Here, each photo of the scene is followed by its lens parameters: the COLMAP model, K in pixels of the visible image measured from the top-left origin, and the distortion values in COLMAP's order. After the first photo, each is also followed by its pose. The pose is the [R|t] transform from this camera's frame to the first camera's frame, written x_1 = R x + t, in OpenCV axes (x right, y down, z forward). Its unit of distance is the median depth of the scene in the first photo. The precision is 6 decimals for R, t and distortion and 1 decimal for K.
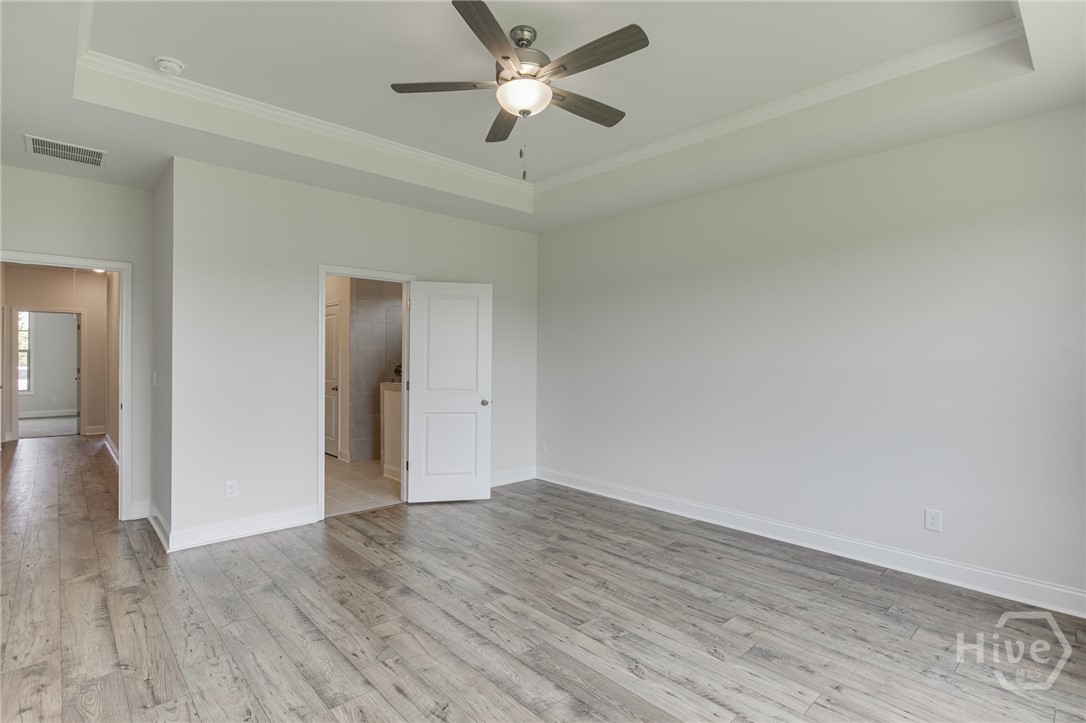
lens RADIAL K [[515.2, 0, 540.6], [0, 515.2, 355.2], [0, 0, 1]] dist [-0.010375, 0.001235]
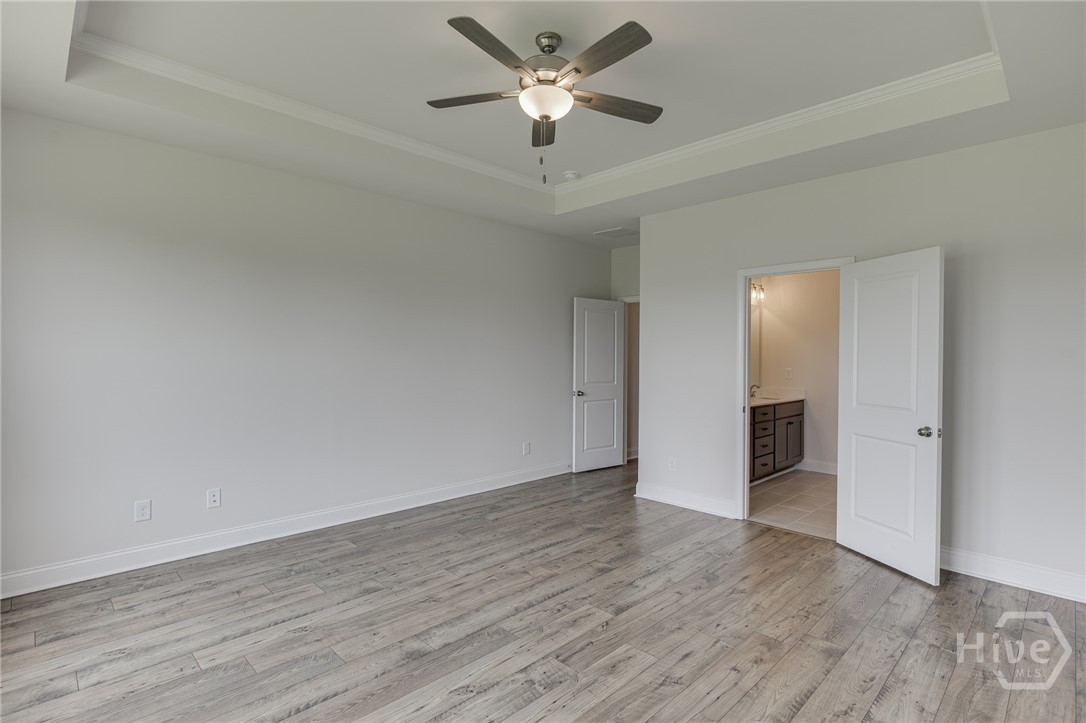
lens RADIAL K [[515.2, 0, 540.6], [0, 515.2, 355.2], [0, 0, 1]] dist [-0.010375, 0.001235]
pose [[0.057595, -0.003682, -0.998333, 0.906433], [-0.007104, 0.999966, -0.004098, 0.003008], [0.998315, 0.007328, 0.057567, 0.863463]]
